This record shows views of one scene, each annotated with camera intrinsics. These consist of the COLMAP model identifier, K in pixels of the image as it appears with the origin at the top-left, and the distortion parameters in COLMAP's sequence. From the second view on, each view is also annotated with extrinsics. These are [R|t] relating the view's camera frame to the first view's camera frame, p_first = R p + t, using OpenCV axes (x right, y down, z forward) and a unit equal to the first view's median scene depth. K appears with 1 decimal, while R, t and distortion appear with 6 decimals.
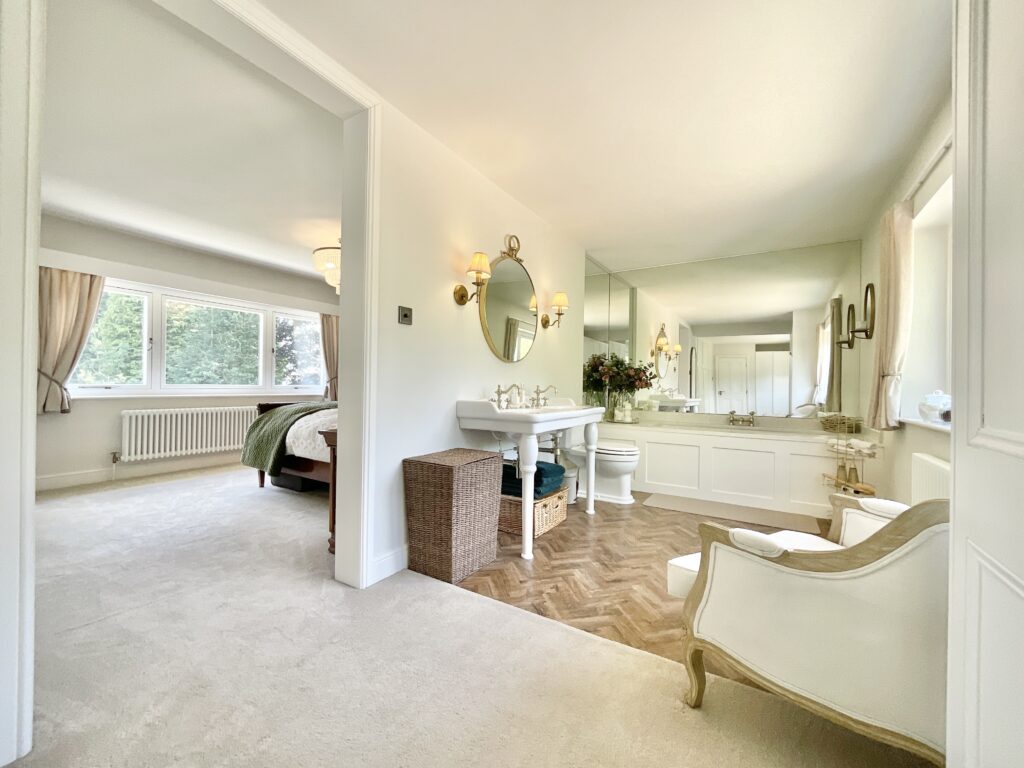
lens RADIAL K [[415.2, 0, 512.0], [0, 415.2, 384.0], [0, 0, 1]] dist [0.000690, 0.000144]
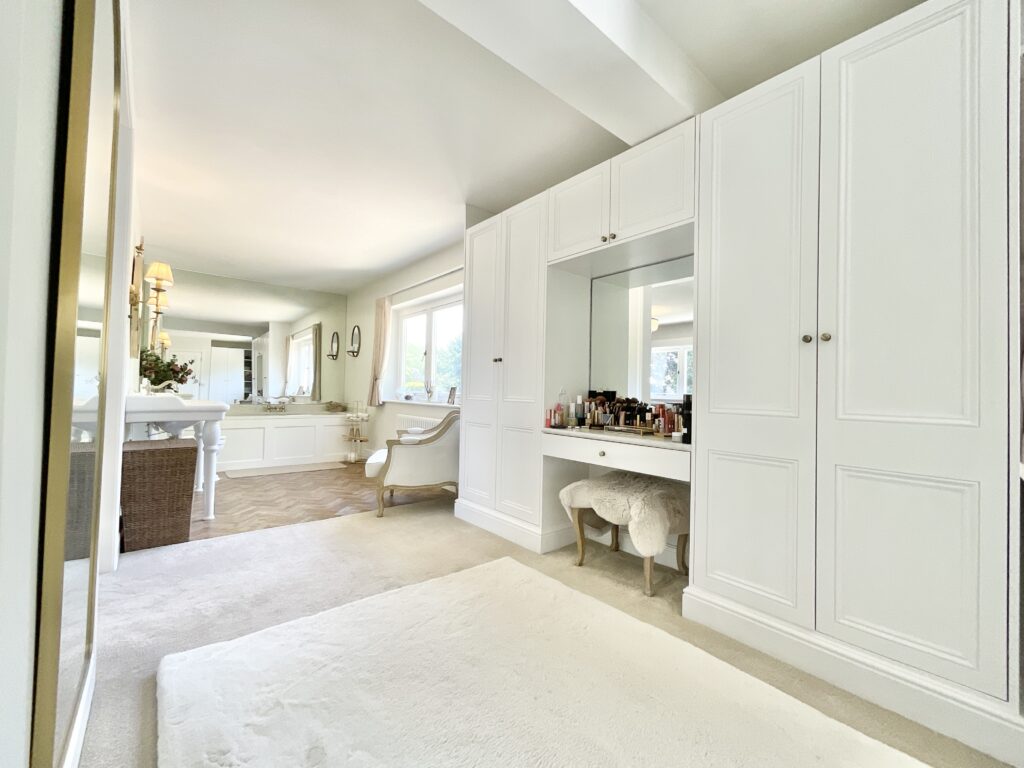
lens RADIAL K [[415.2, 0, 512.0], [0, 415.2, 384.0], [0, 0, 1]] dist [0.000690, 0.000144]
pose [[0.306262, 0.006957, 0.951922, -0.959015], [-0.023629, 0.999721, 0.000296, -0.015863], [-0.951654, -0.022584, 0.306341, -0.273130]]
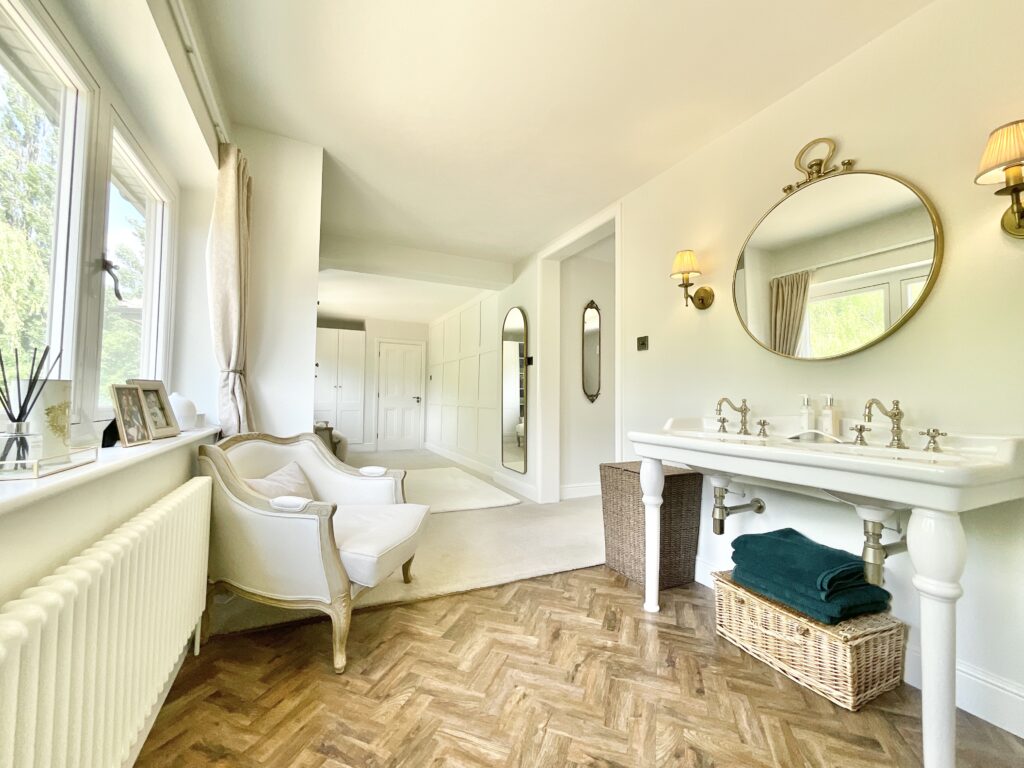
lens RADIAL K [[415.2, 0, 512.0], [0, 415.2, 384.0], [0, 0, 1]] dist [0.000690, 0.000144]
pose [[-0.542451, -0.069879, -0.837176, 0.959084], [-0.033463, 0.997541, -0.061582, 0.043067], [0.839421, -0.005391, -0.543455, 1.310853]]
